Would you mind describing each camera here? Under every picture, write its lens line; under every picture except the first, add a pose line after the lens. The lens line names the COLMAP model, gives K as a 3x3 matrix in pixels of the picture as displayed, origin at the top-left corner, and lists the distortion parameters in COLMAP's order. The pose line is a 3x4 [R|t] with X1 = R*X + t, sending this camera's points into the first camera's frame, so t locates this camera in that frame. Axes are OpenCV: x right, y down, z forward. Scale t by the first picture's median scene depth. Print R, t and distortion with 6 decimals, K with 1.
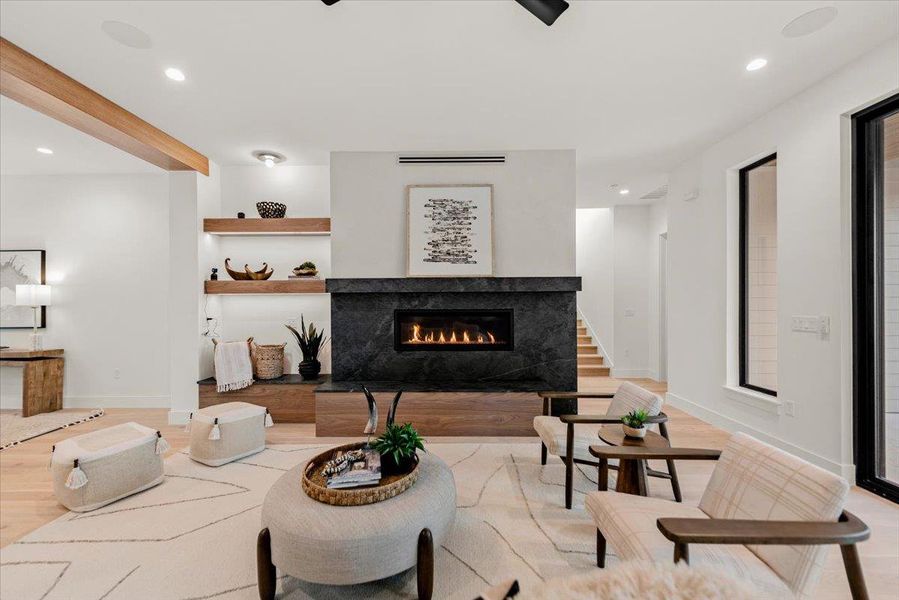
lens RADIAL K [[356.8, 0, 449.5], [0, 356.8, 300.0], [0, 0, 1]] dist [0.009555, -0.000173]
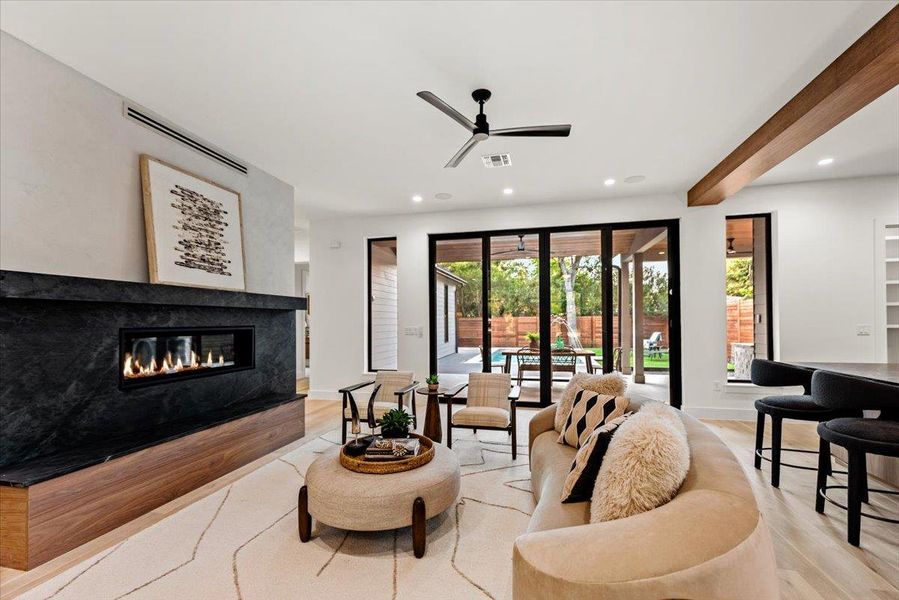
lens RADIAL K [[365.5, 0, 447.9], [0, 365.5, 315.3], [0, 0, 1]] dist [0.001832, 0.000001]
pose [[0.241412, 0.018805, 0.970241, -0.680607], [0.004513, 0.999780, -0.020501, 0.018717], [-0.970412, 0.009327, 0.241274, 0.243006]]
